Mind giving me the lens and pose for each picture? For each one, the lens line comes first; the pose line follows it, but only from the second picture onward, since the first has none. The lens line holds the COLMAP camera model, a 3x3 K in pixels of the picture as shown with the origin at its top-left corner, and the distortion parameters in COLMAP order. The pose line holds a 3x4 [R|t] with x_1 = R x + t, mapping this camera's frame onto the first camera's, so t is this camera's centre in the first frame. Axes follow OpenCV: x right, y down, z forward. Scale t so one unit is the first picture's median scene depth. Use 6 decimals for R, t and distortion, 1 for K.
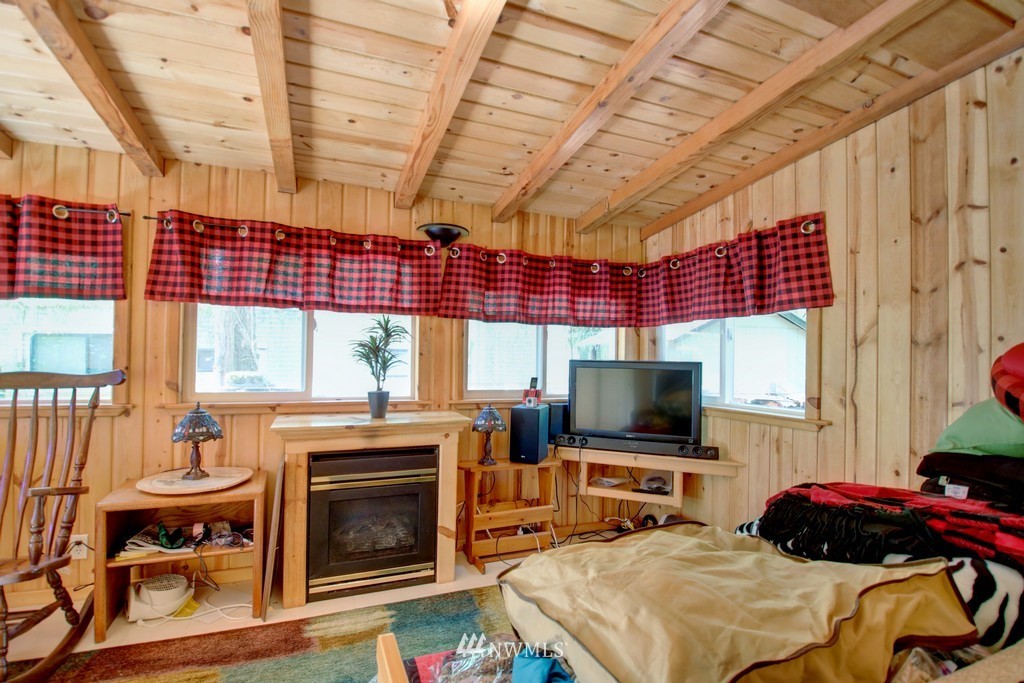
lens RADIAL K [[483.1, 0, 513.1], [0, 483.1, 355.0], [0, 0, 1]] dist [-0.000601, -0.013725]
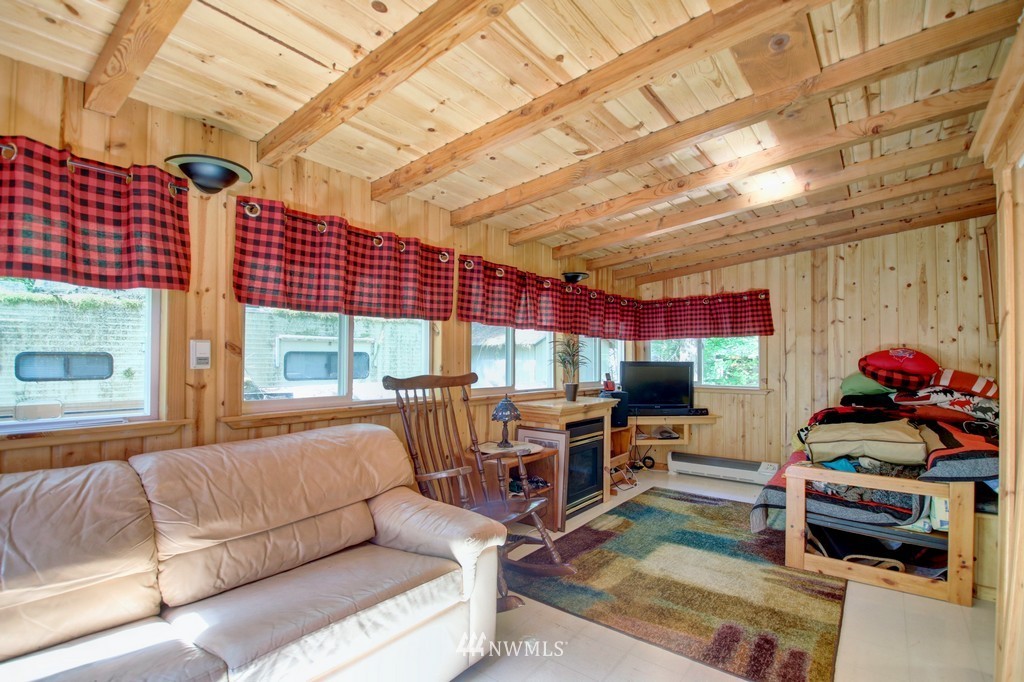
lens RADIAL K [[477.3, 0, 511.3], [0, 477.3, 353.0], [0, 0, 1]] dist [0.016135, -0.029518]
pose [[0.868041, -0.002201, 0.496488, -1.333030], [0.003786, 0.999990, -0.002186, -0.020927], [-0.496478, 0.003777, 0.868041, -0.243597]]
